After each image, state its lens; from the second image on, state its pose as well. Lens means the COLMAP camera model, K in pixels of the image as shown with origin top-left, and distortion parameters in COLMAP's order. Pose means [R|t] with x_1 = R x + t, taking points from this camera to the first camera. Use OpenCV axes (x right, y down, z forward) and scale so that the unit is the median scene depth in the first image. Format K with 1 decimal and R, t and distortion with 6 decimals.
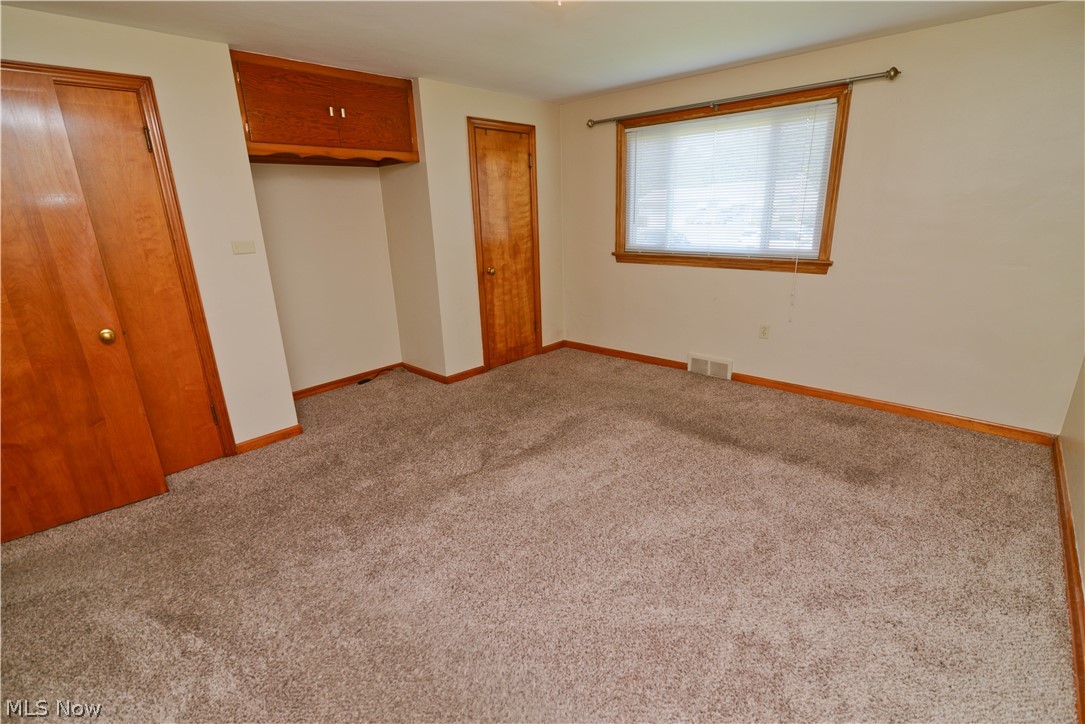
lens RADIAL K [[495.0, 0, 544.6], [0, 495.0, 366.9], [0, 0, 1]] dist [-0.016339, -0.000604]
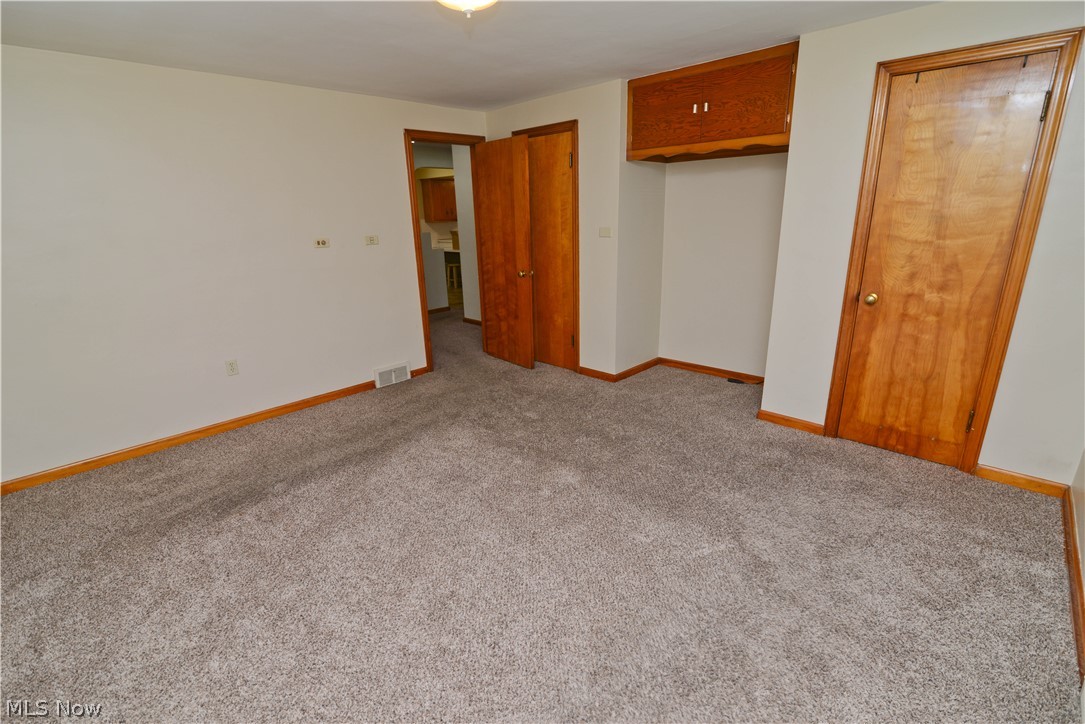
lens RADIAL K [[495.0, 0, 544.6], [0, 495.0, 366.9], [0, 0, 1]] dist [-0.016339, -0.000604]
pose [[-0.016223, 0.325393, -0.945440, 0.645139], [-0.281804, 0.905744, 0.316566, -0.234709], [0.959335, 0.271564, 0.077003, 0.674634]]
